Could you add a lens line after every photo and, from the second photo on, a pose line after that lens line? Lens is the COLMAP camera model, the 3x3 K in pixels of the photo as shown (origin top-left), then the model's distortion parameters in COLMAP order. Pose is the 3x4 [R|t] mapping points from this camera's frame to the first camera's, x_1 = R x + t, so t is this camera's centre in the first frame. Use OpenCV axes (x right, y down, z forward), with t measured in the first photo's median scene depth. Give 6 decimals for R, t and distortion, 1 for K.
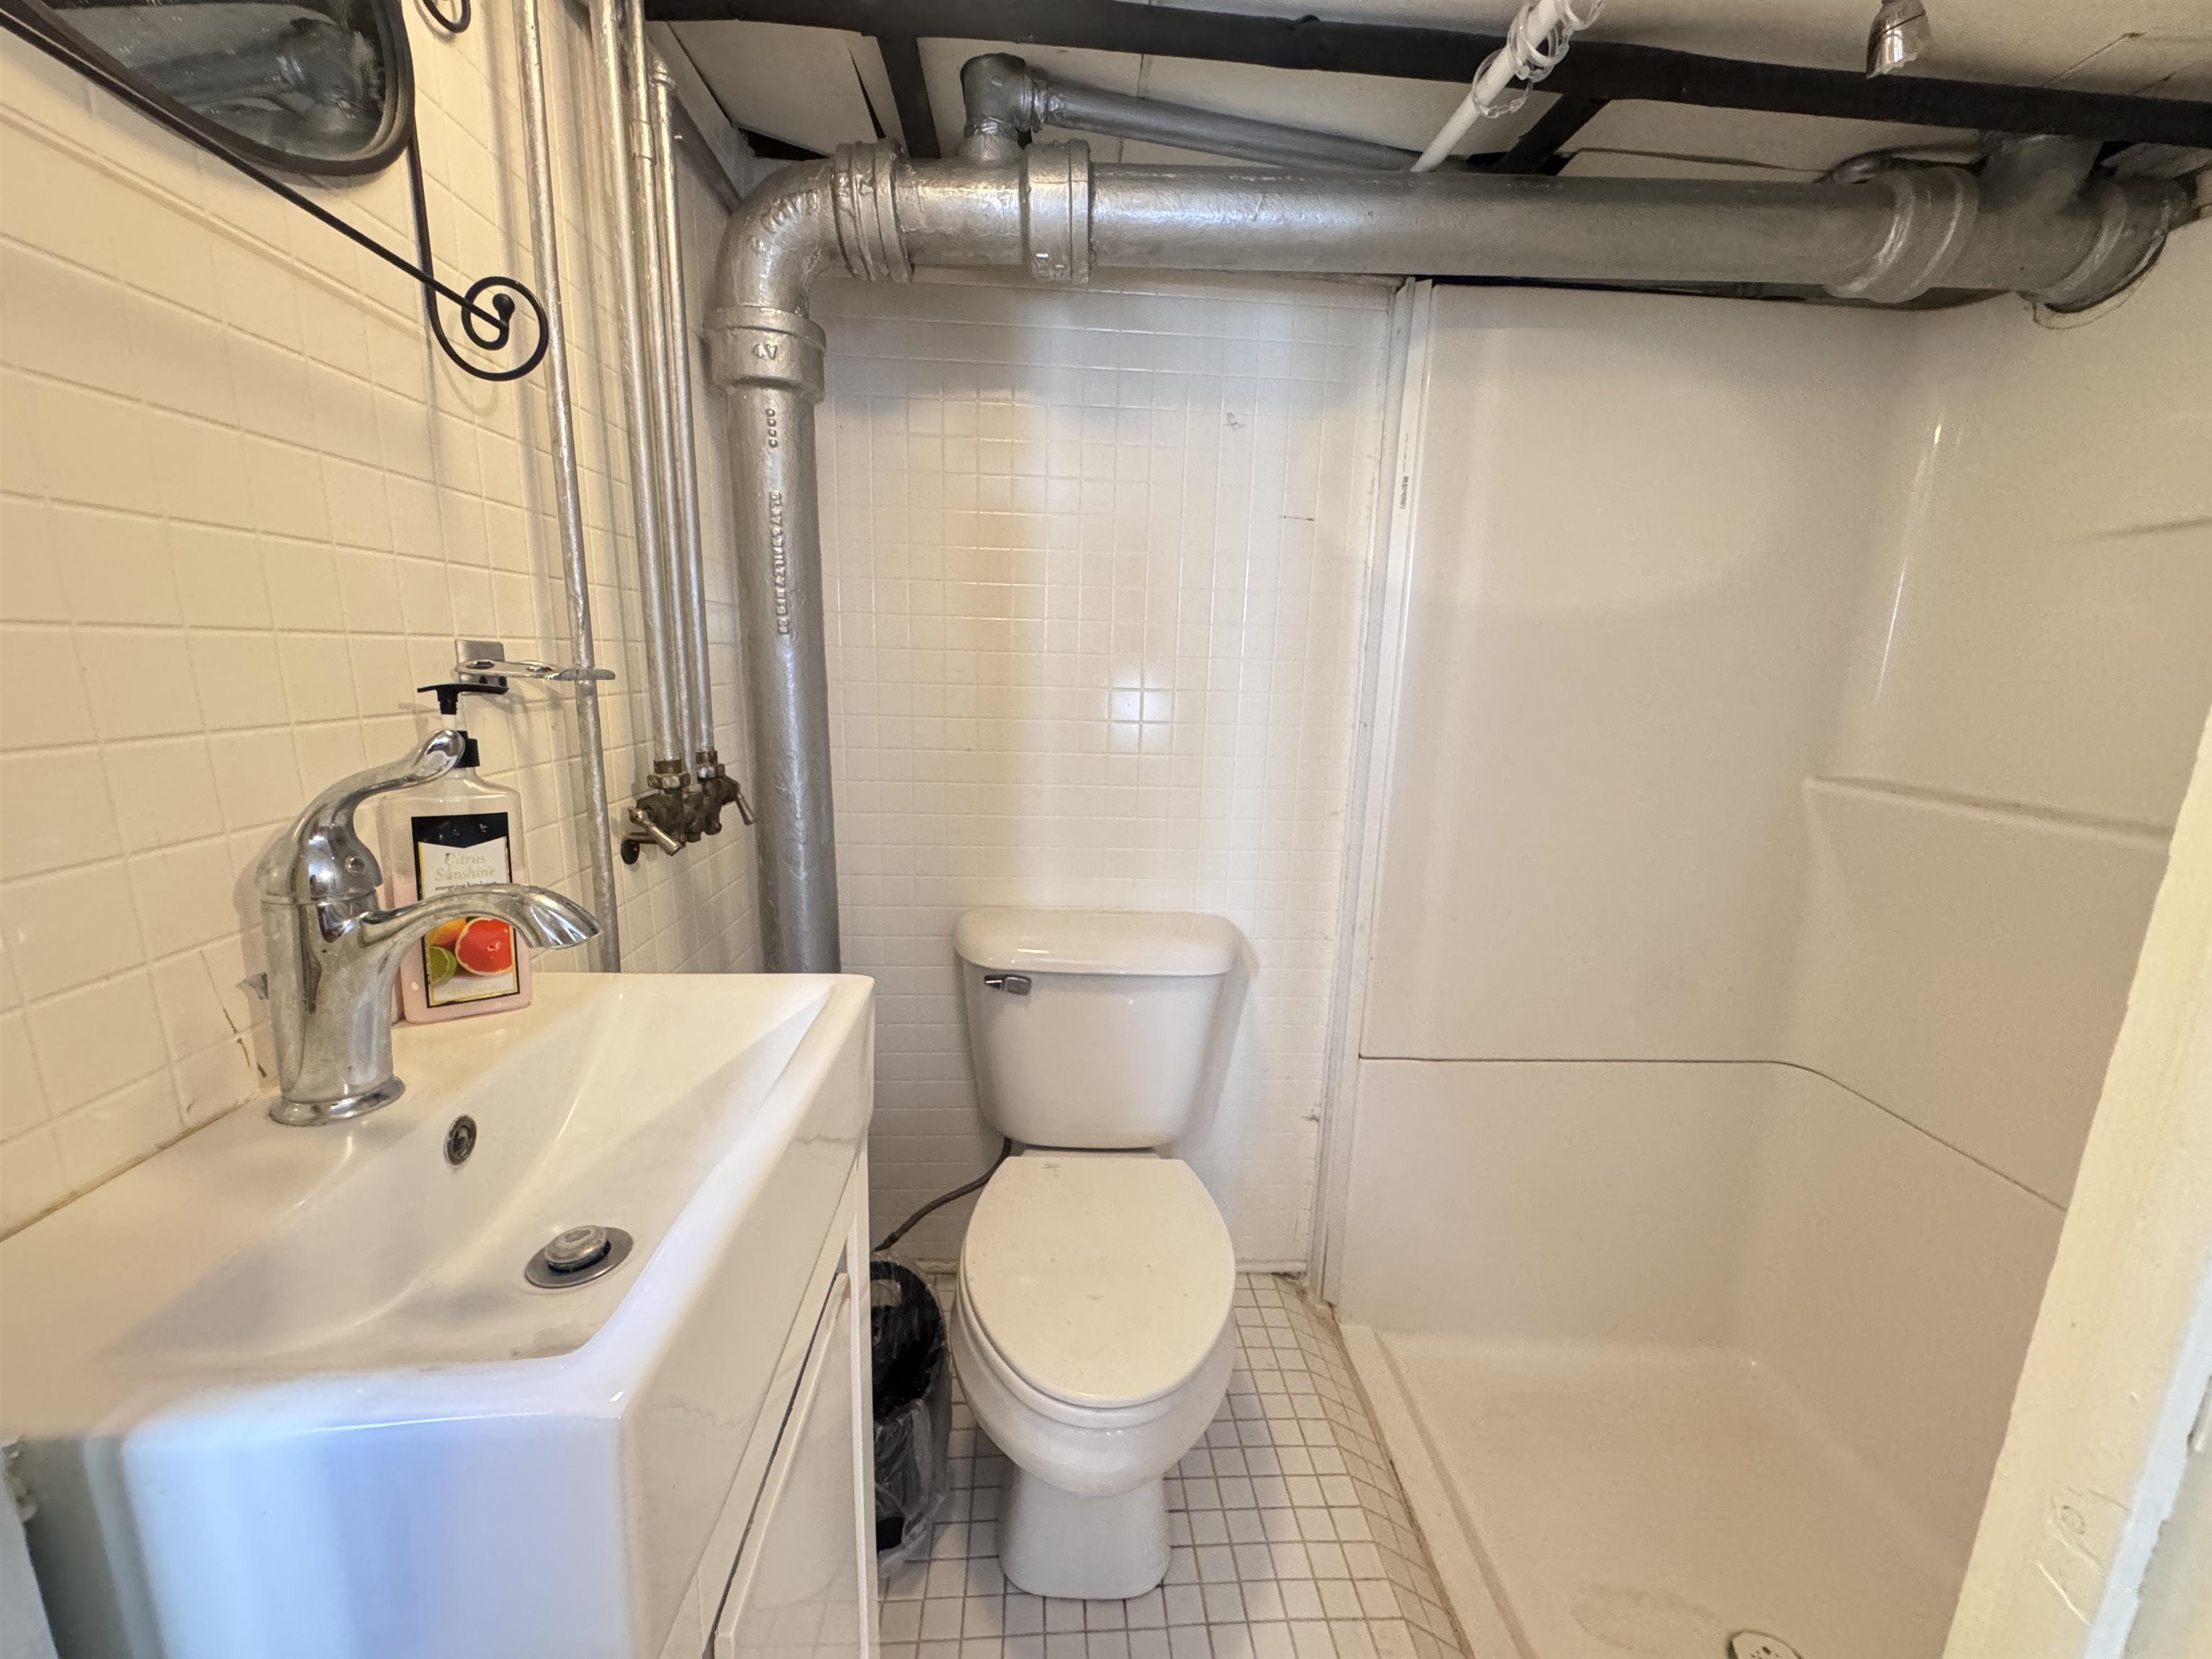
lens RADIAL K [[896.8, 0, 1106.0], [0, 896.8, 829.5], [0, 0, 1]] dist [-0.002148, -0.000885]
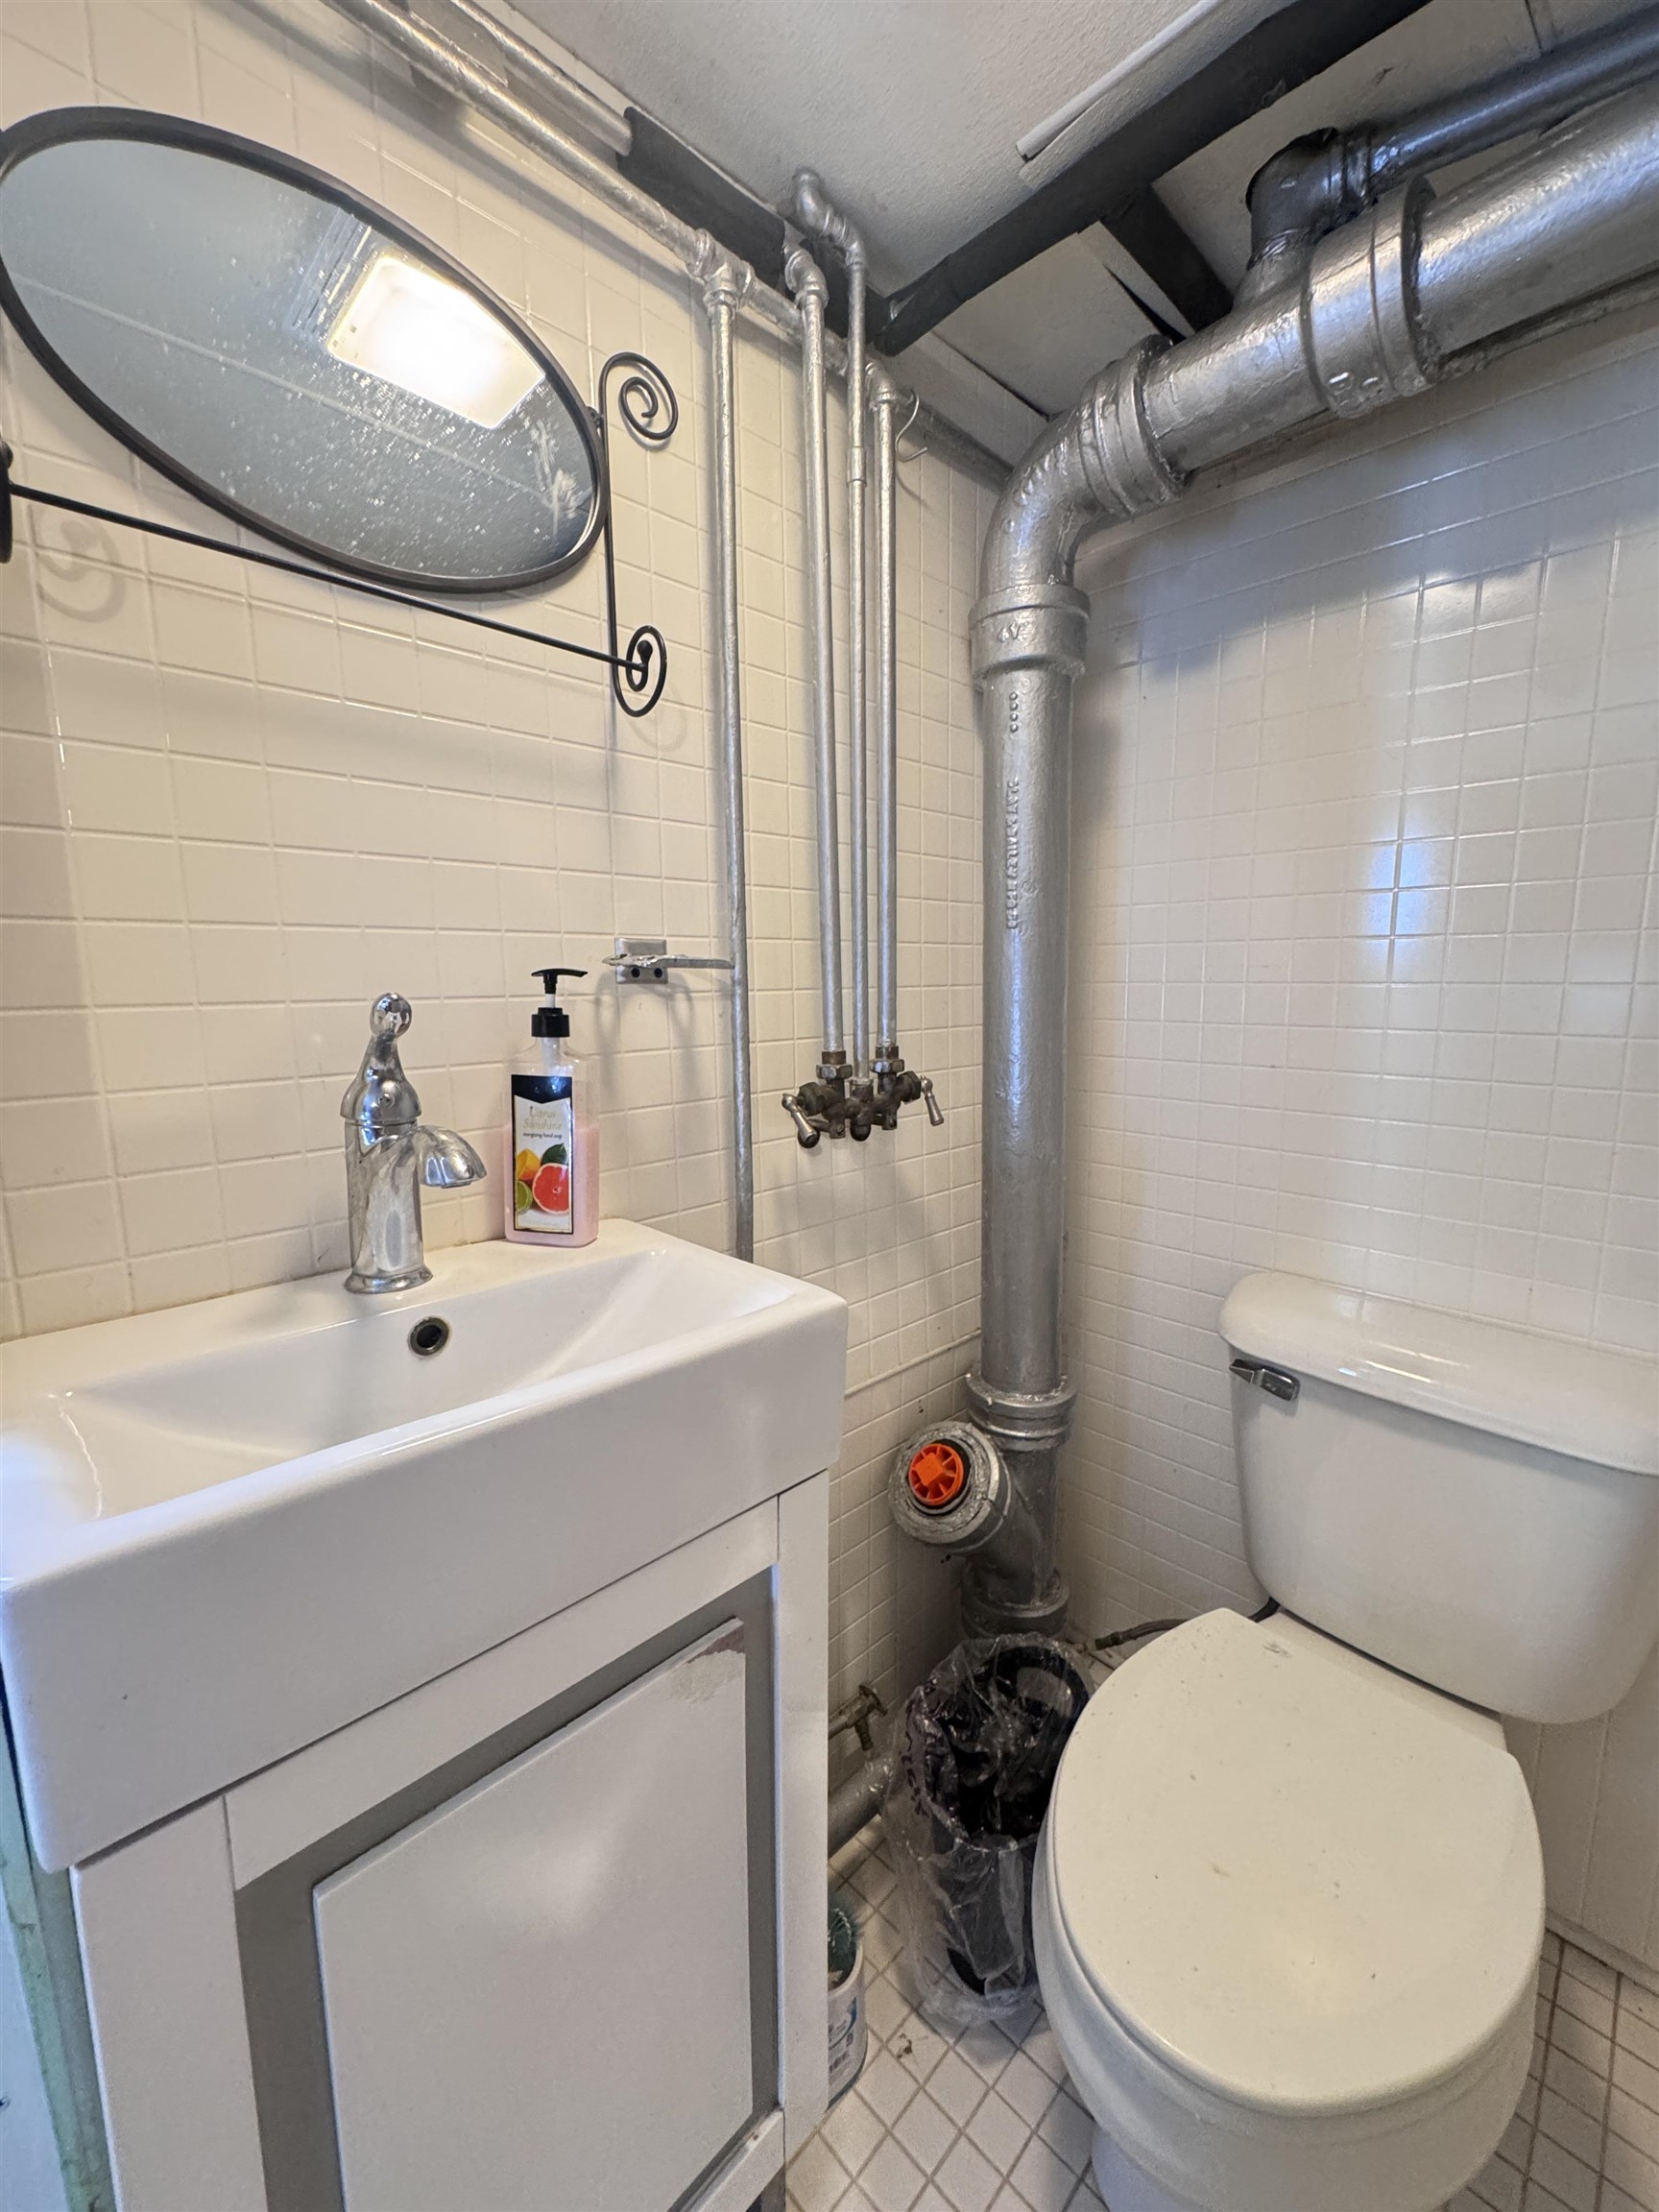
lens RADIAL K [[896.8, 0, 829.5], [0, 896.8, 1106.0], [0, 0, 1]] dist [-0.002148, -0.000885]
pose [[0.654135, 0.077518, -0.752395, 0.280718], [-0.118606, 0.992941, -0.000815, -0.013288], [0.747021, 0.089771, 0.658711, 0.310706]]
